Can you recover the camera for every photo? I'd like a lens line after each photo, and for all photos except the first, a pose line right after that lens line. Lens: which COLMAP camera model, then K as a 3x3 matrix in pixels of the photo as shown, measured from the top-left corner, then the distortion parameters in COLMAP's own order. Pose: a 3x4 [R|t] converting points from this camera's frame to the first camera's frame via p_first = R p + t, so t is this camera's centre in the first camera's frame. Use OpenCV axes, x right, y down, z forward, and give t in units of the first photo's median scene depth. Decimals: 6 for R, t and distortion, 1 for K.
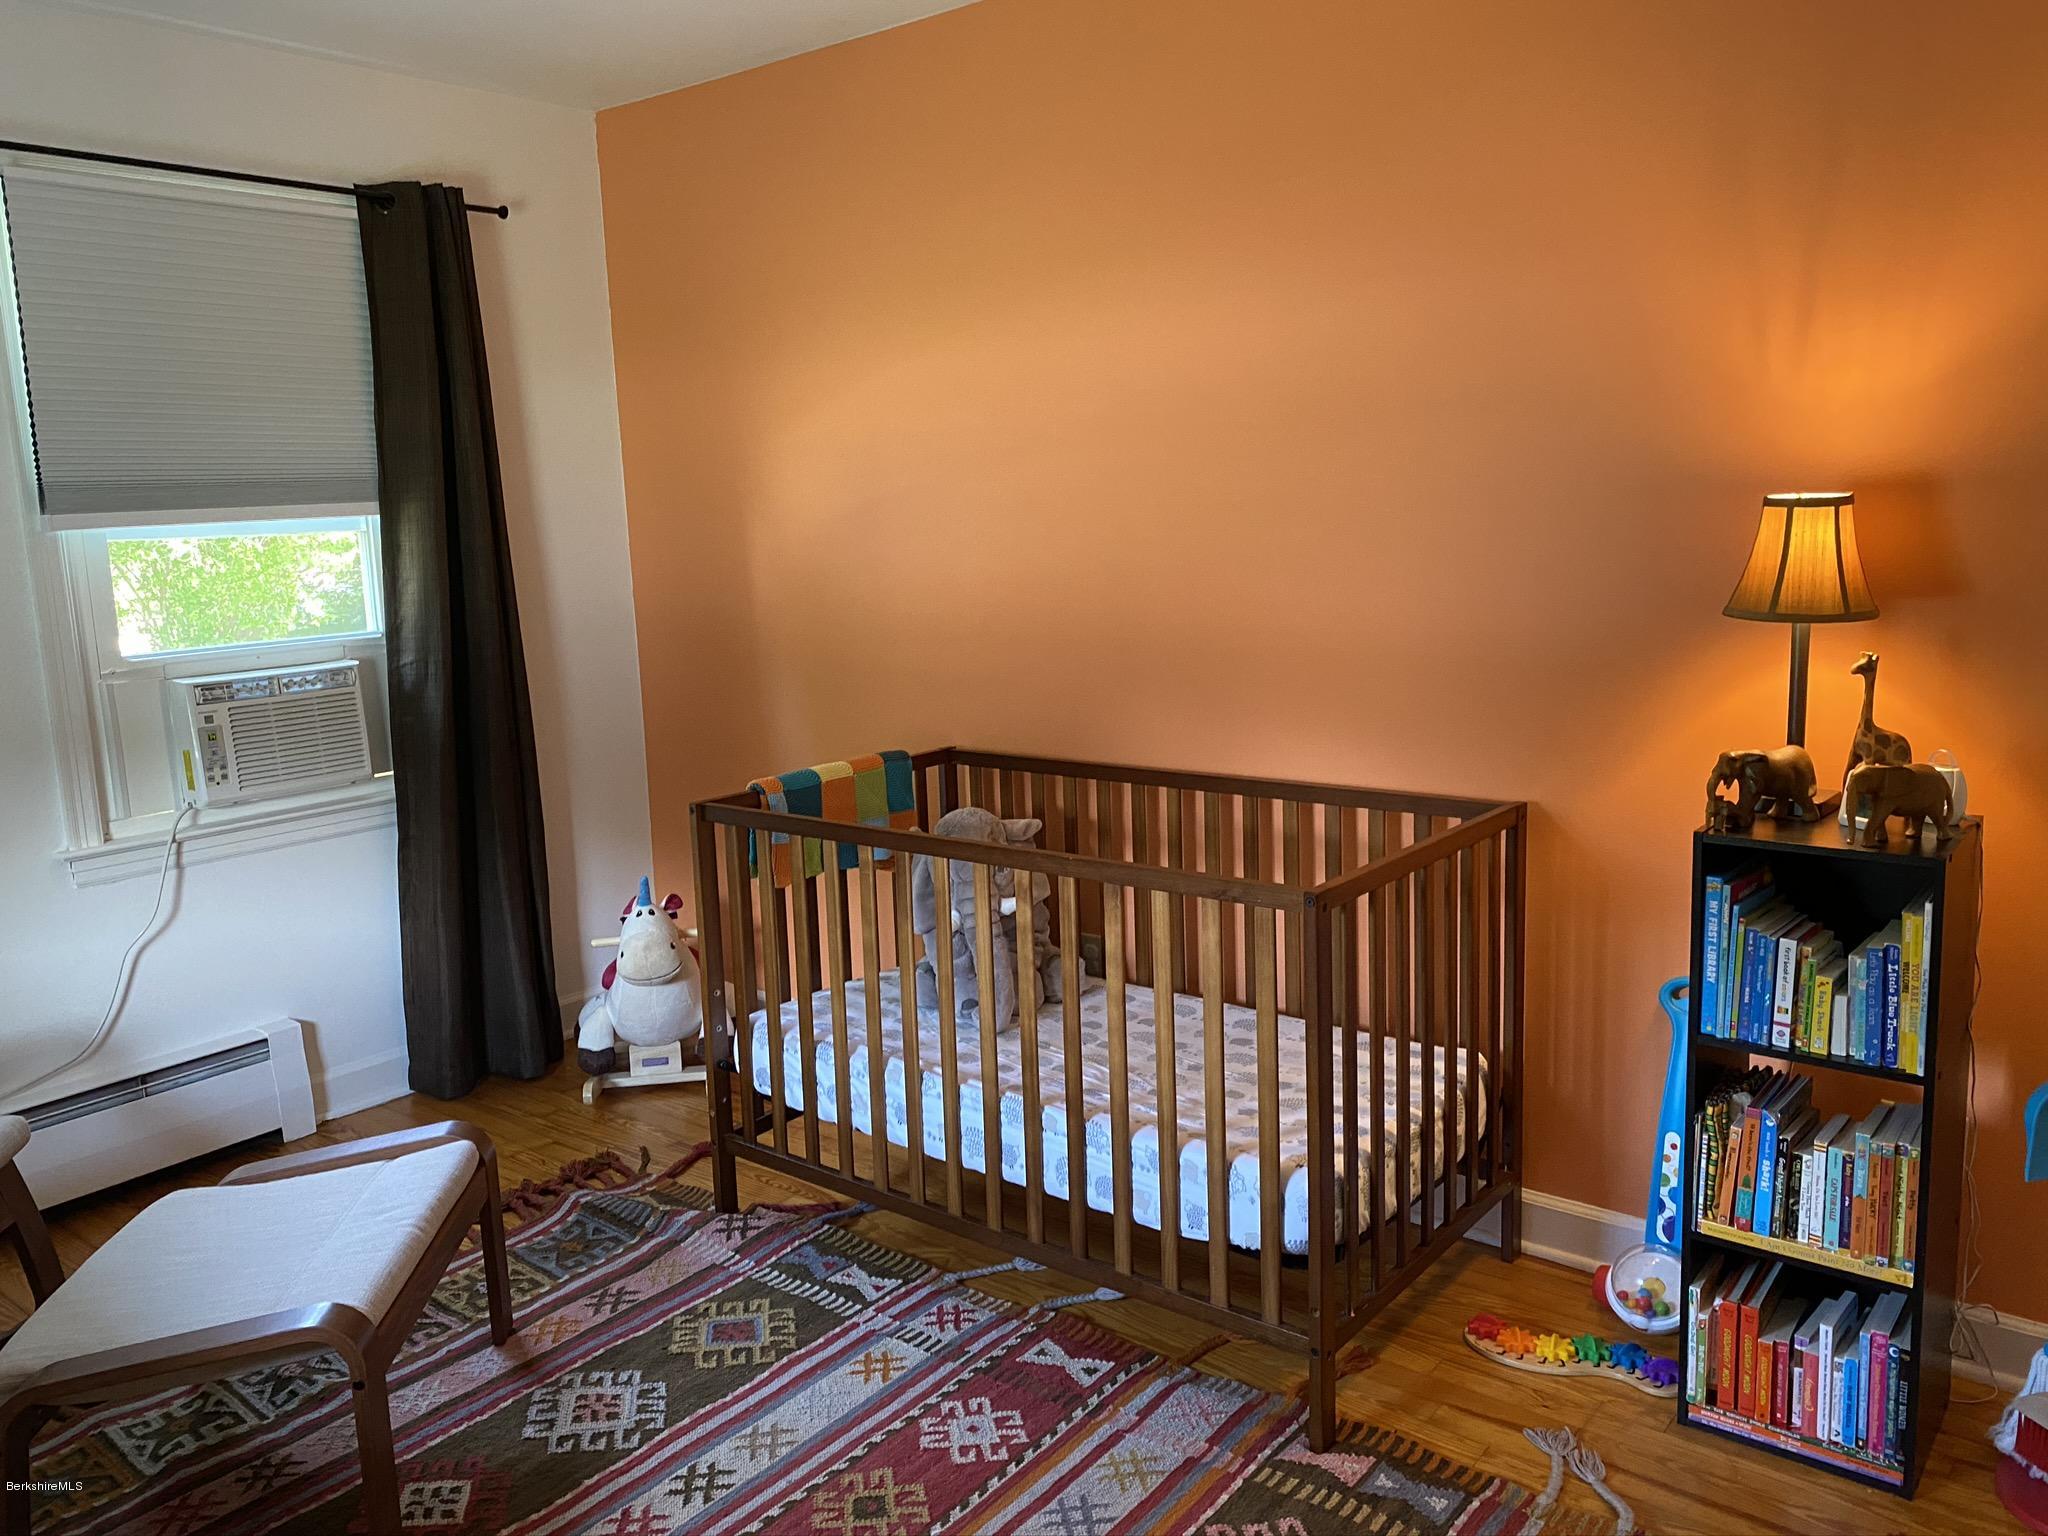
lens RADIAL K [[1567.4, 0, 1012.6], [0, 1567.4, 760.7], [0, 0, 1]] dist [0.051904, -0.056405]
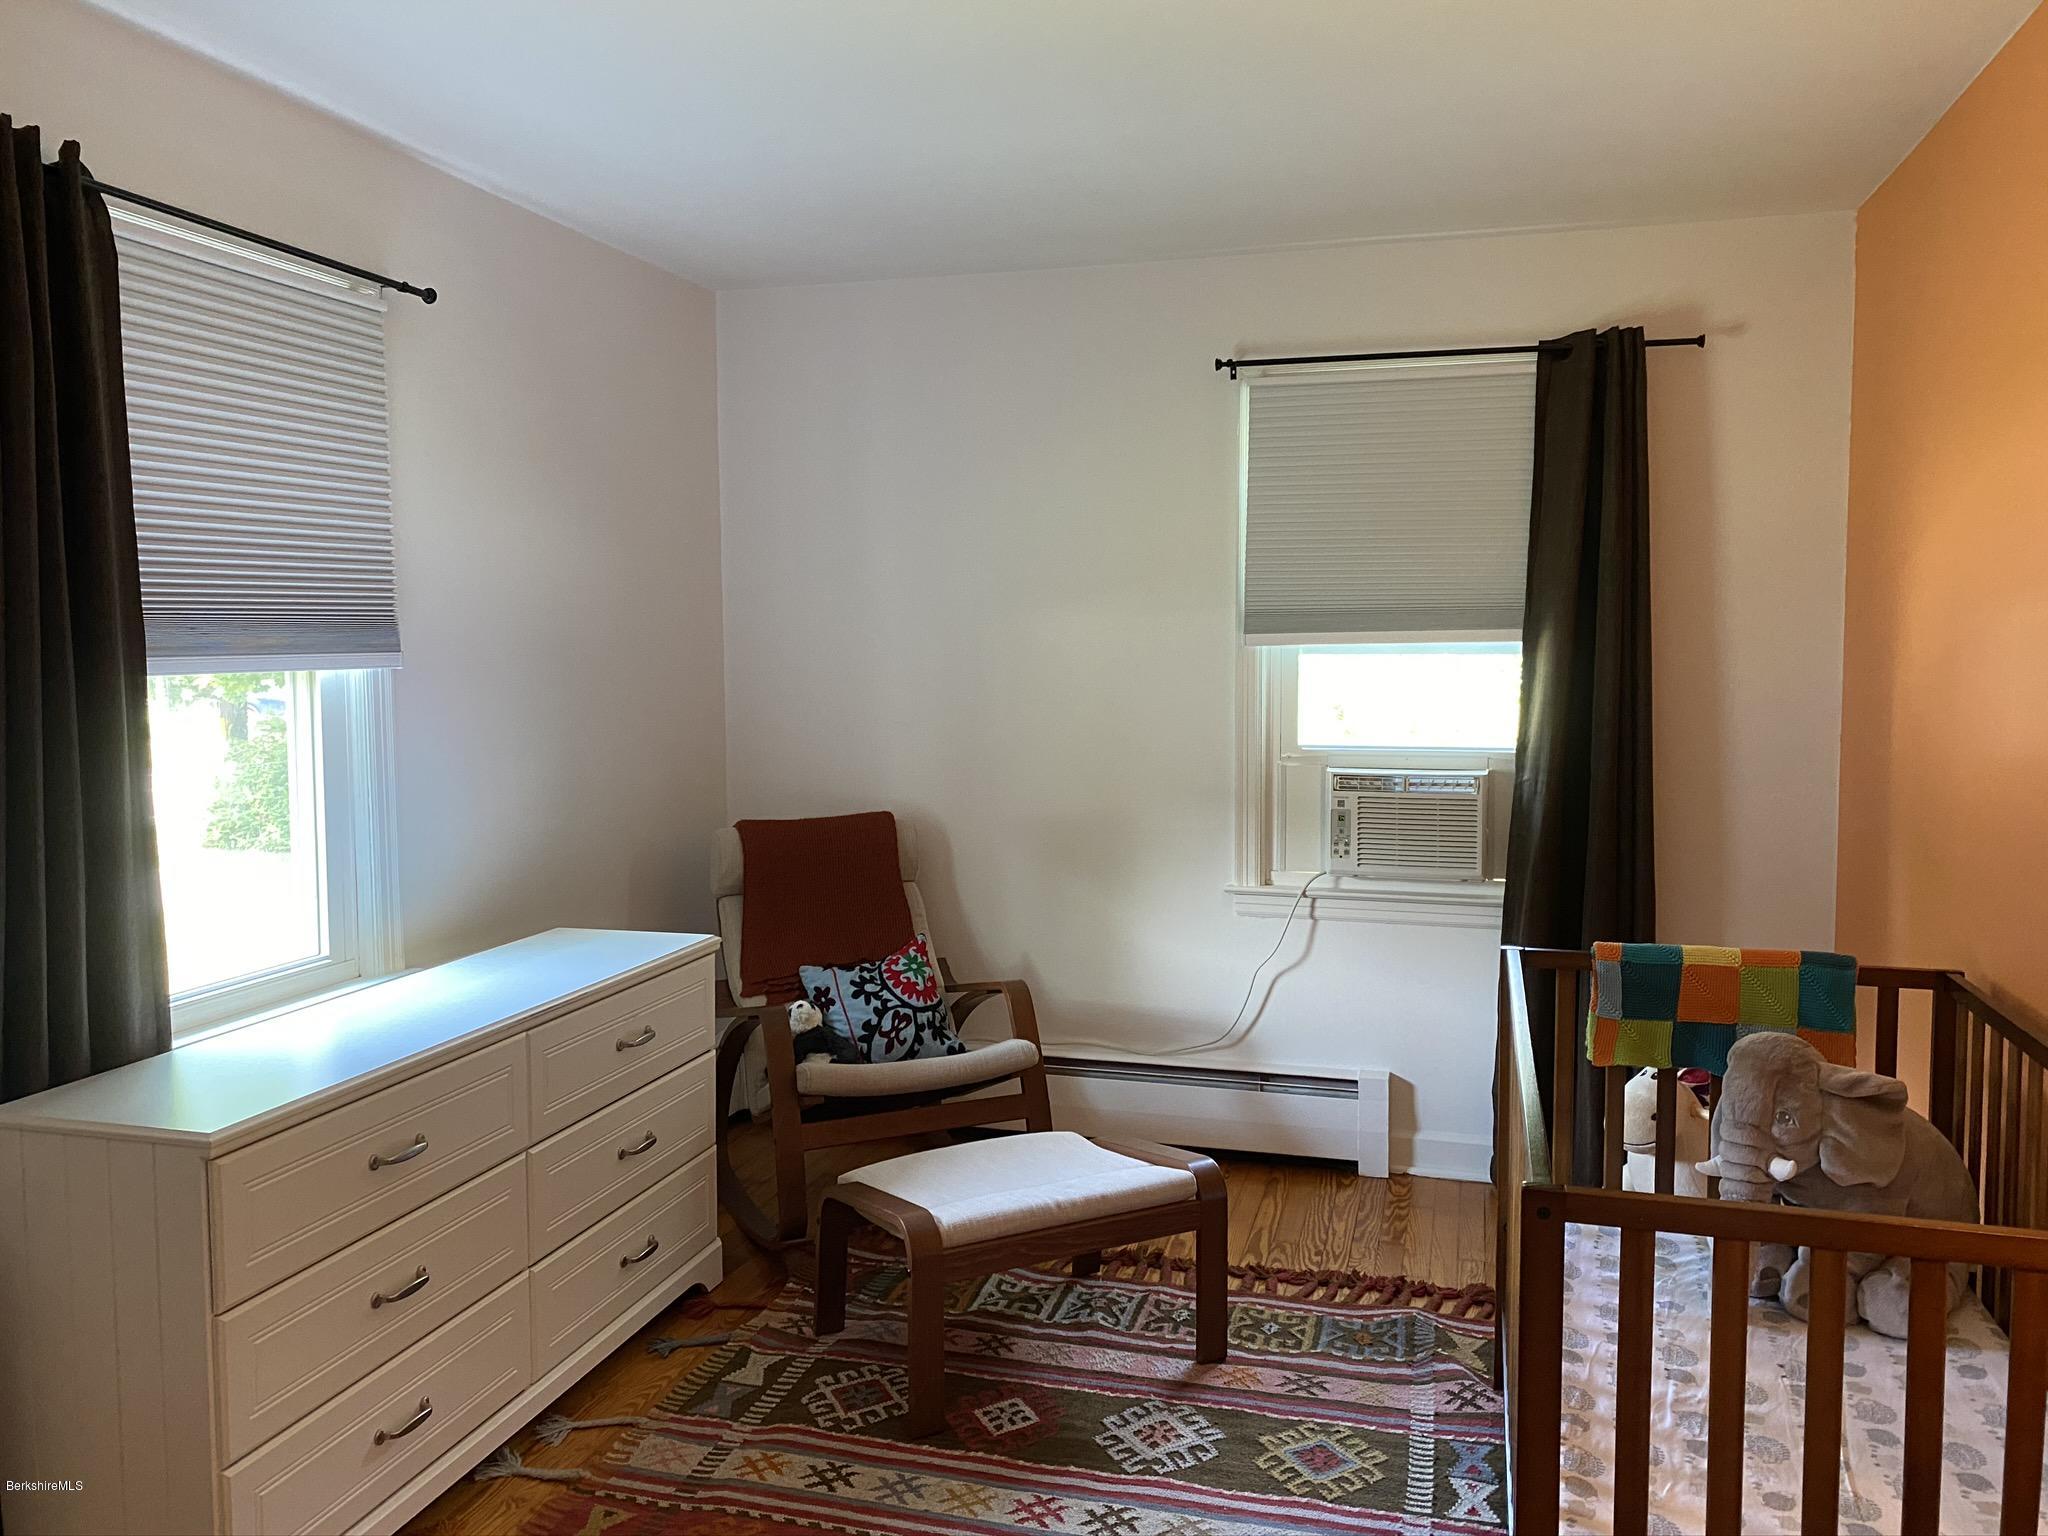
lens RADIAL K [[1567.4, 0, 1023.1], [0, 1567.4, 765.0], [0, 0, 1]] dist [0.051904, -0.056405]
pose [[0.397821, 0.110386, -0.910798, 0.492343], [-0.167407, 0.984803, 0.046234, -0.070514], [0.902060, 0.134081, 0.410255, 0.285425]]
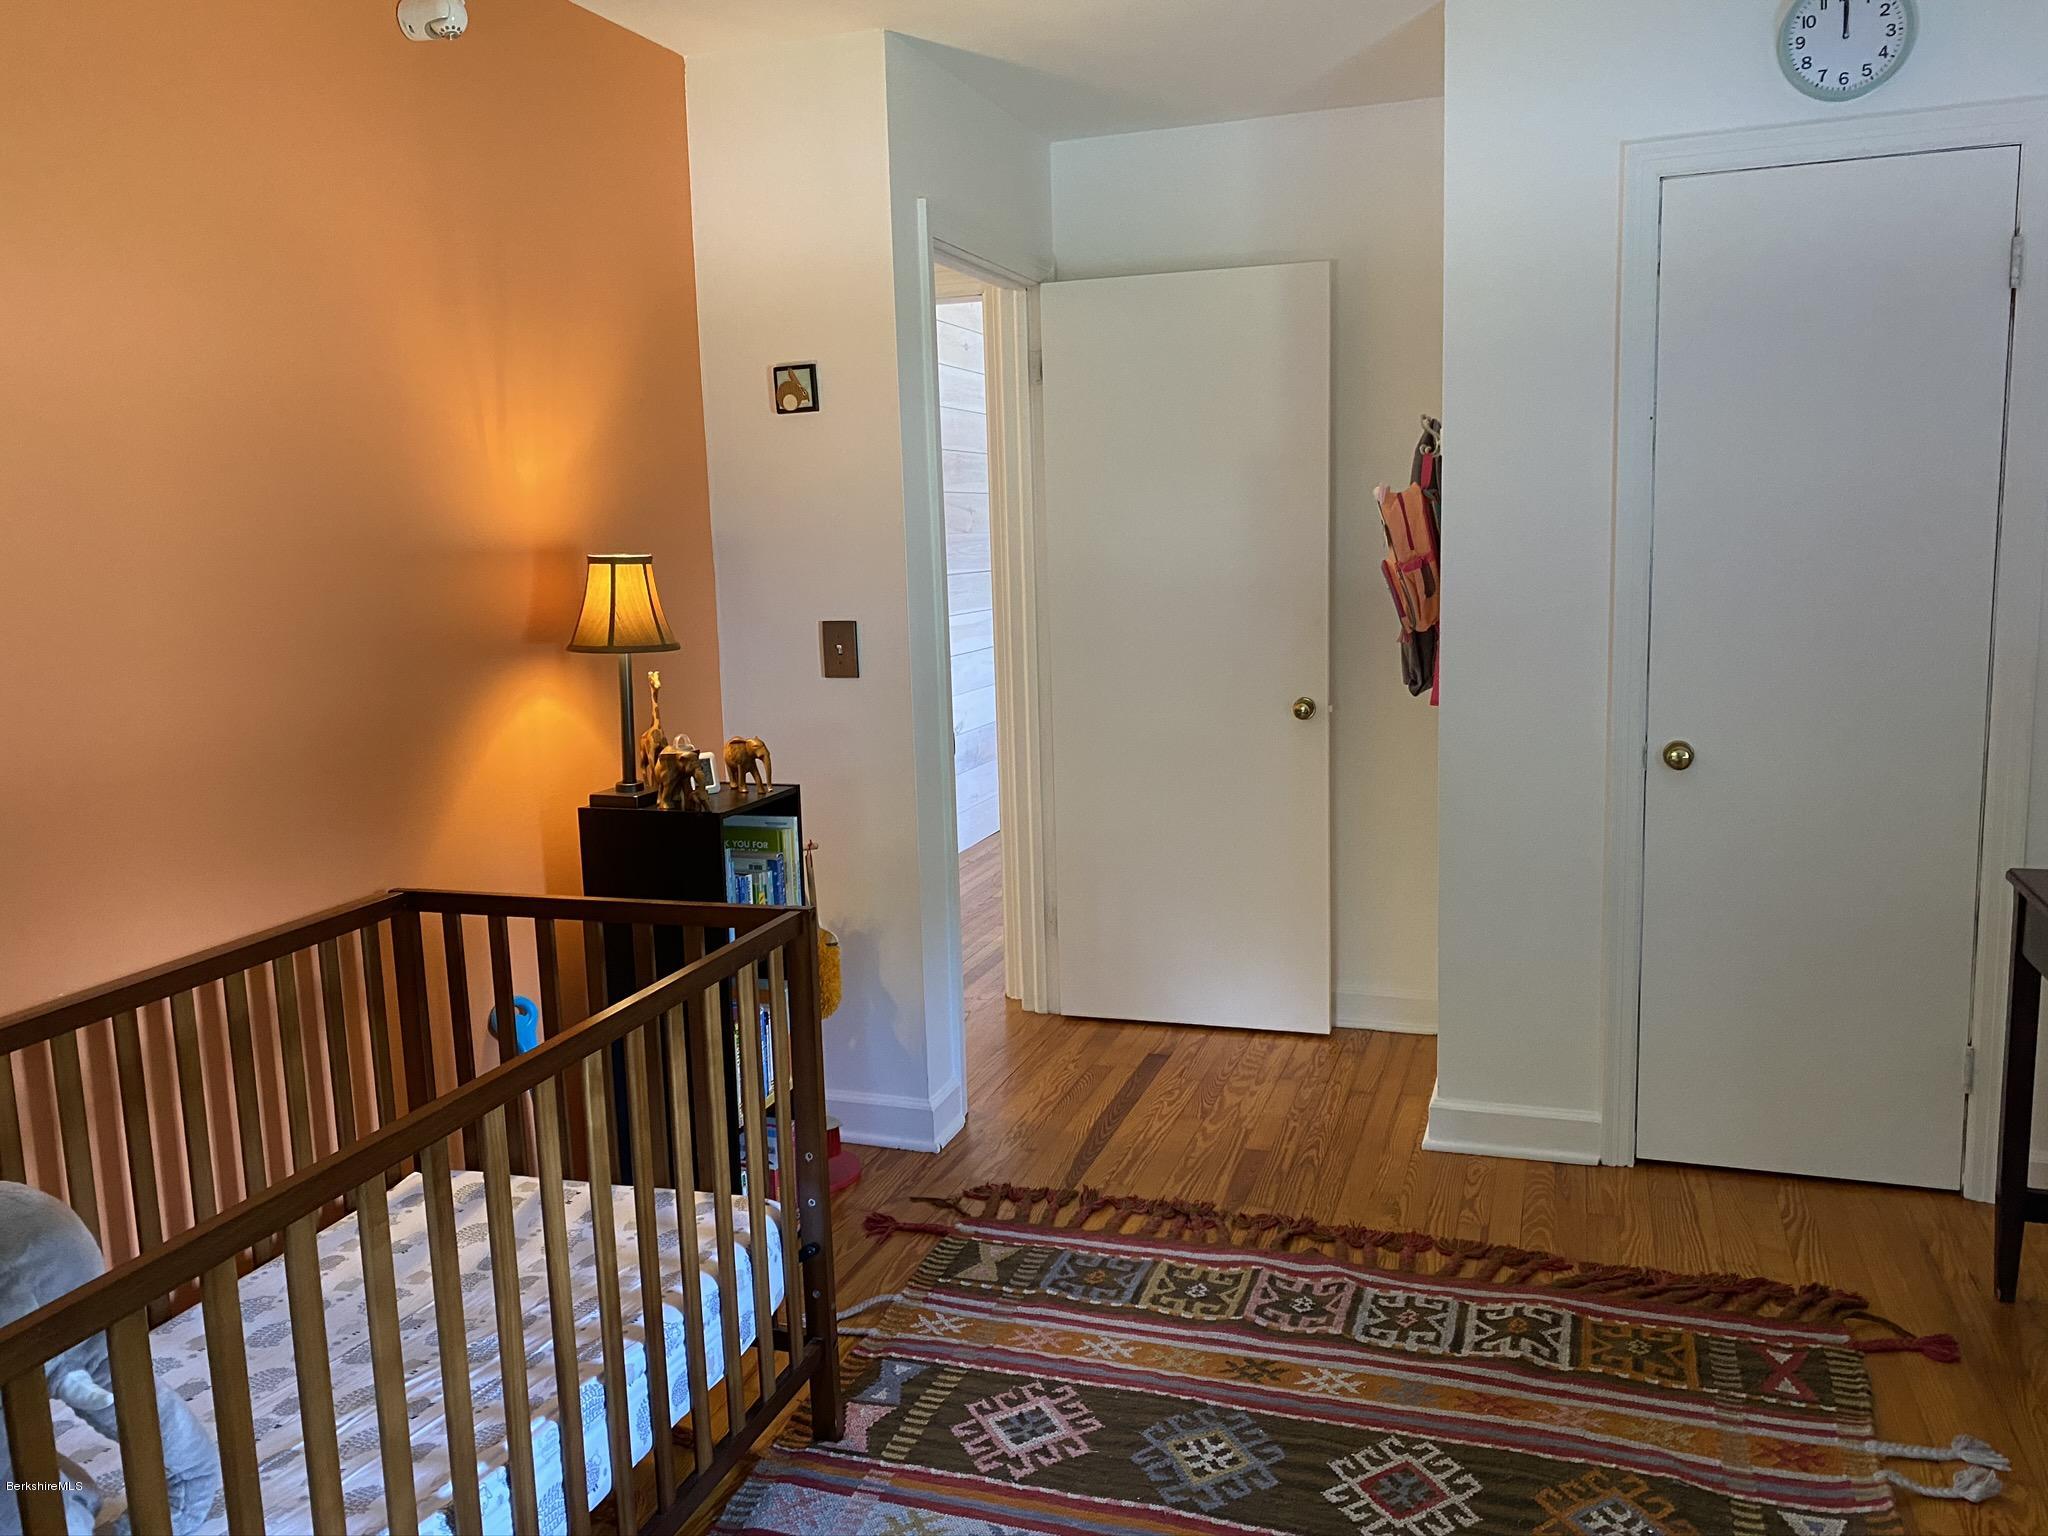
lens RADIAL K [[1567.4, 0, 1024.2], [0, 1567.4, 770.1], [0, 0, 1]] dist [0.051904, -0.056405]
pose [[-0.340591, -0.081129, 0.936705, -0.726614], [0.200963, 0.966965, 0.156821, -0.118745], [-0.918484, 0.241655, -0.313035, 1.015078]]
